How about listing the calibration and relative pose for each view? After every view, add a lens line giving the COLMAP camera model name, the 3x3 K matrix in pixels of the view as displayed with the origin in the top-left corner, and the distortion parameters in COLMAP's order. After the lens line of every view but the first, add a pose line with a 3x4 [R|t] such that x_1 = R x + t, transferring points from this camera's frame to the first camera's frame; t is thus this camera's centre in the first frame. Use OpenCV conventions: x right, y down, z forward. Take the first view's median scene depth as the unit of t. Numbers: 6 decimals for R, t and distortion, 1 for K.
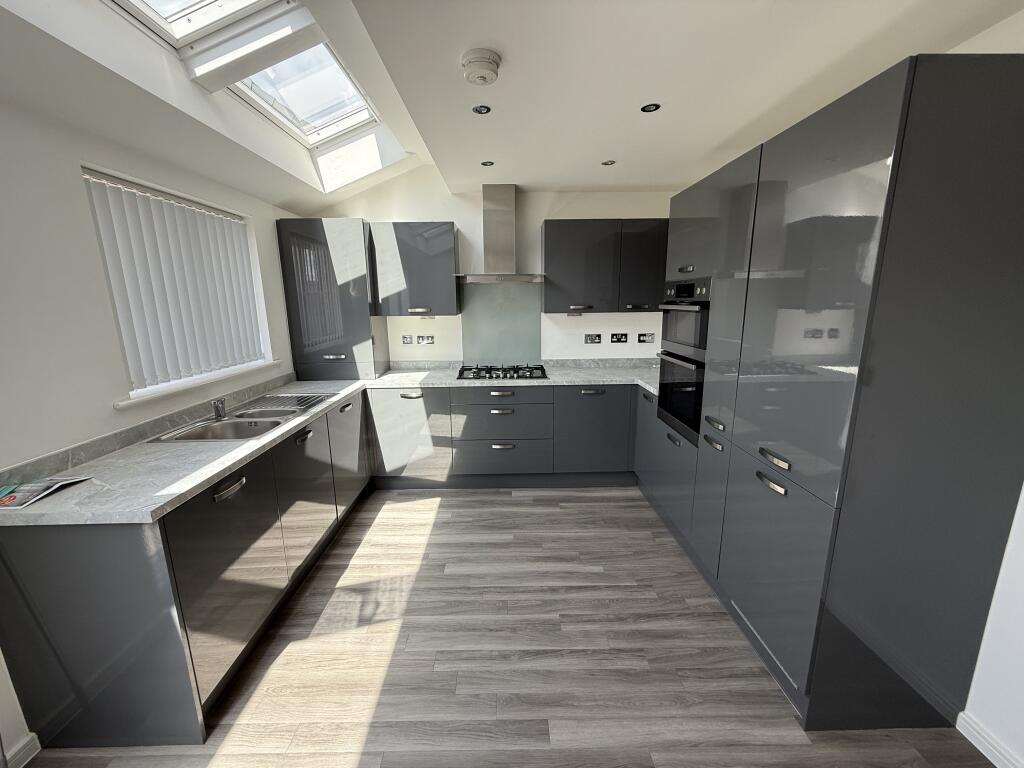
lens RADIAL K [[409.4, 0, 511.5], [0, 409.4, 383.9], [0, 0, 1]] dist [-0.000006, -0.000259]
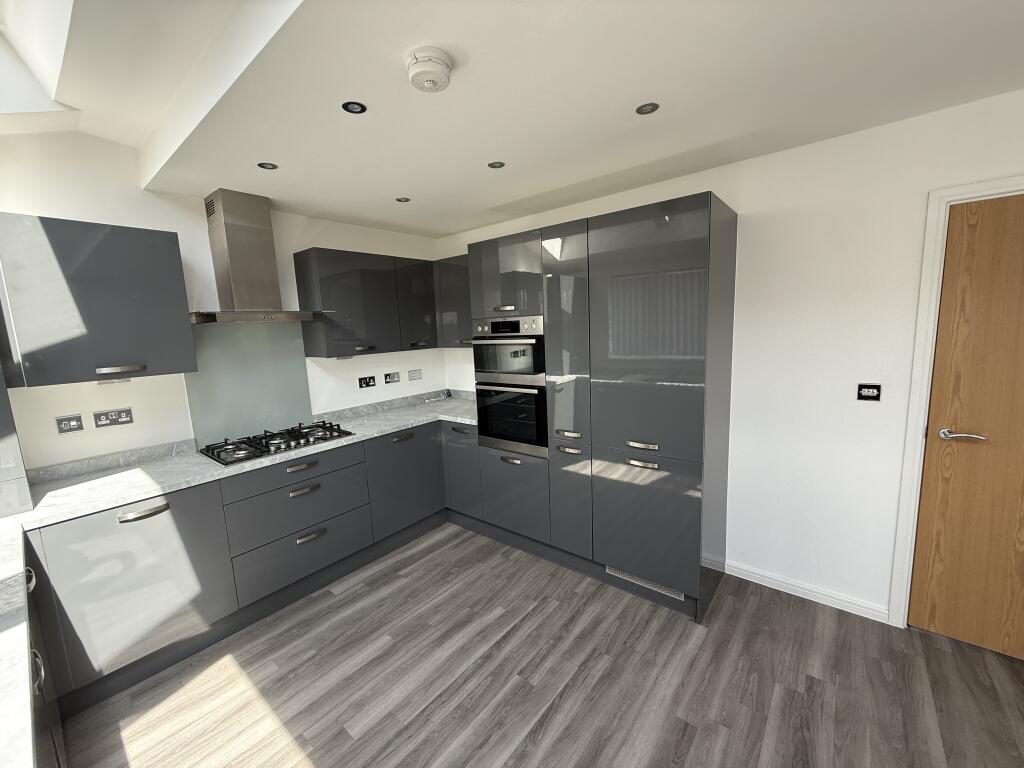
lens RADIAL K [[409.4, 0, 511.5], [0, 409.4, 383.9], [0, 0, 1]] dist [-0.000006, -0.000259]
pose [[0.643165, -0.125818, 0.755320, -0.383263], [0.192893, 0.981219, -0.000804, -0.060180], [-0.741034, 0.146213, 0.655355, 0.235640]]
